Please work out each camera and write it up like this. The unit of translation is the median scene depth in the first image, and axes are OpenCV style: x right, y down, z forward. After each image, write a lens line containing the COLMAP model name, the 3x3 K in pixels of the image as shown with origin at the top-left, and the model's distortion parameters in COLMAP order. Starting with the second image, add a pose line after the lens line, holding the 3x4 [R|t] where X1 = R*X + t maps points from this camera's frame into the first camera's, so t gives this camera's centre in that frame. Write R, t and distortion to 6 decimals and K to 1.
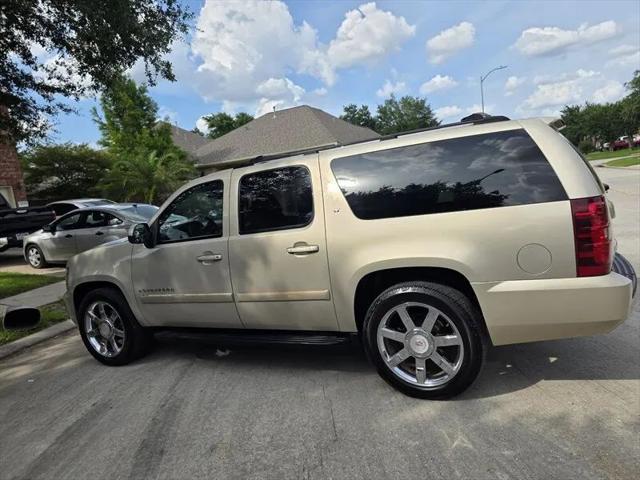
lens RADIAL K [[433.6, 0, 317.9], [0, 433.6, 236.3], [0, 0, 1]] dist [0.056298, -0.052886]
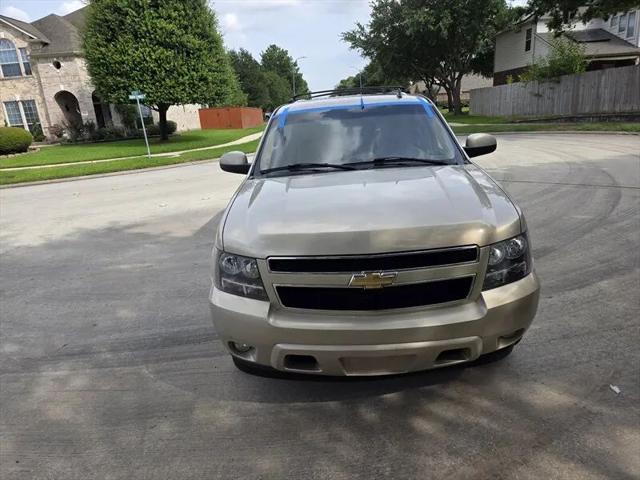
lens RADIAL K [[432.3, 0, 321.0], [0, 432.3, 240.2], [0, 0, 1]] dist [0.056583, -0.052440]
pose [[-0.415179, -0.107570, 0.903358, -1.311285], [0.228626, 0.948779, 0.218054, -0.105782], [-0.880543, 0.297063, -0.369320, 1.980263]]
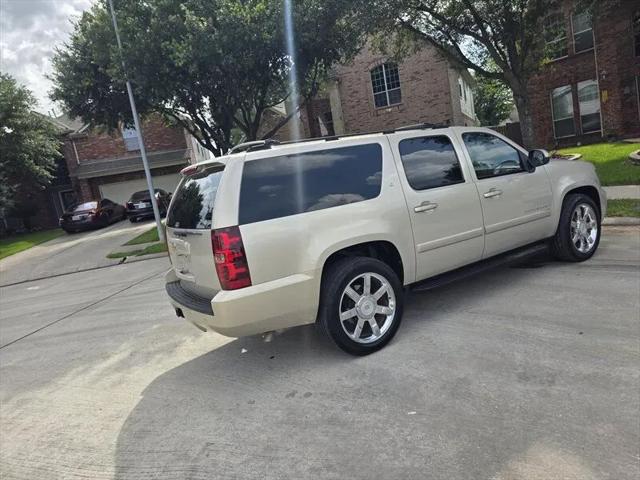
lens RADIAL K [[432.3, 0, 318.5], [0, 432.3, 226.9], [0, 0, 1]] dist [0.056583, -0.052440]
pose [[-0.487570, 0.311987, -0.815439, 1.332989], [0.129842, 0.949500, 0.285642, -0.380536], [0.863375, 0.033392, -0.503456, 1.804088]]
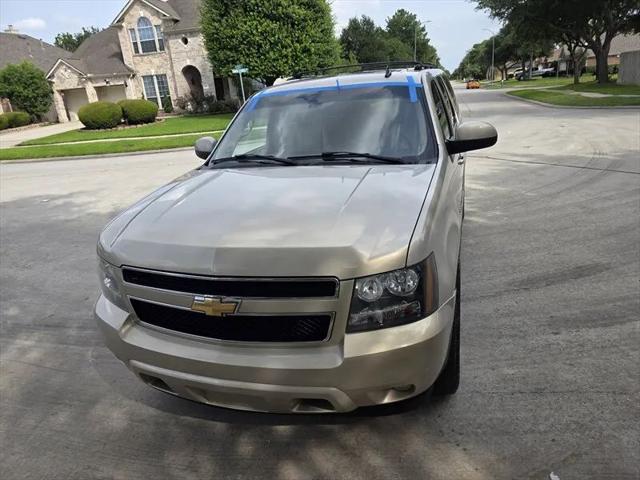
lens RADIAL K [[432.3, 0, 322.2], [0, 432.3, 241.2], [0, 0, 1]] dist [0.056583, -0.052440]
pose [[-0.154057, -0.191387, 0.969349, -1.310561], [0.212990, 0.951563, 0.221726, -0.063792], [-0.964833, 0.240620, -0.105832, 1.598160]]
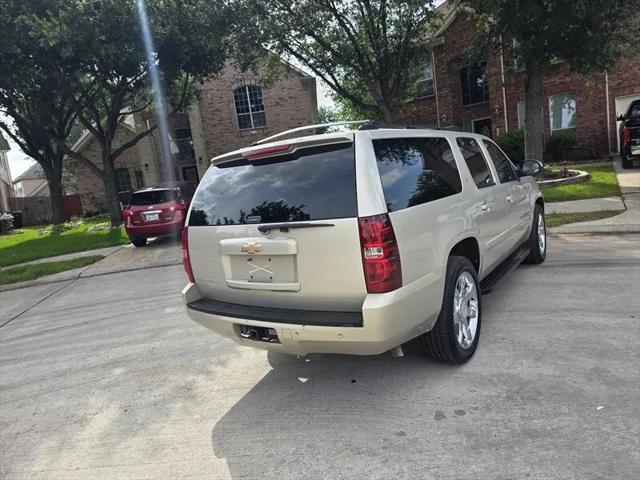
lens RADIAL K [[433.6, 0, 325.8], [0, 433.6, 228.0], [0, 0, 1]] dist [0.056298, -0.052886]
pose [[-0.112094, 0.260096, -0.959054, 1.404764], [0.026777, 0.965577, 0.258735, -0.315380], [0.993337, 0.003322, -0.115200, 1.174071]]
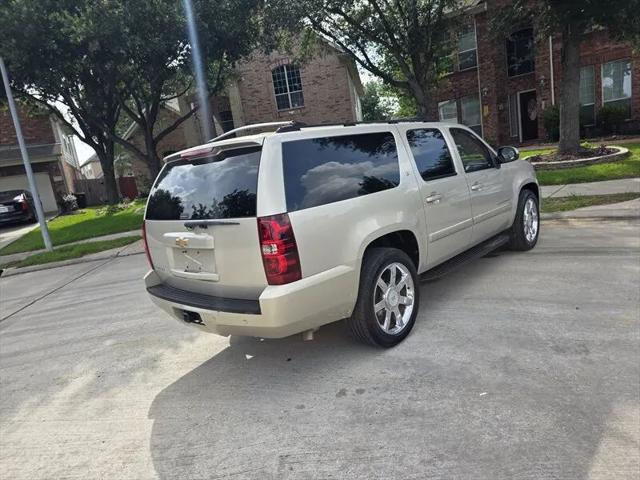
lens RADIAL K [[433.6, 0, 326.8], [0, 433.6, 240.9], [0, 0, 1]] dist [0.056298, -0.052886]
pose [[-0.231240, 0.335966, -0.913047, 1.417567], [0.062340, 0.941671, 0.330710, -0.360083], [0.970897, 0.019554, -0.238696, 1.466160]]
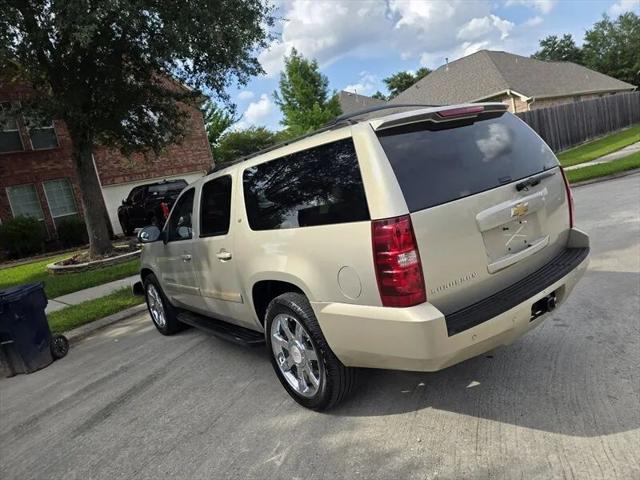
lens RADIAL K [[433.6, 0, 324.8], [0, 433.6, 234.2], [0, 0, 1]] dist [0.056298, -0.052886]
pose [[0.903797, -0.004386, -0.427940, 0.642432], [0.042700, 0.995882, 0.079974, -0.095326], [0.425827, -0.090553, 0.900262, 0.129511]]
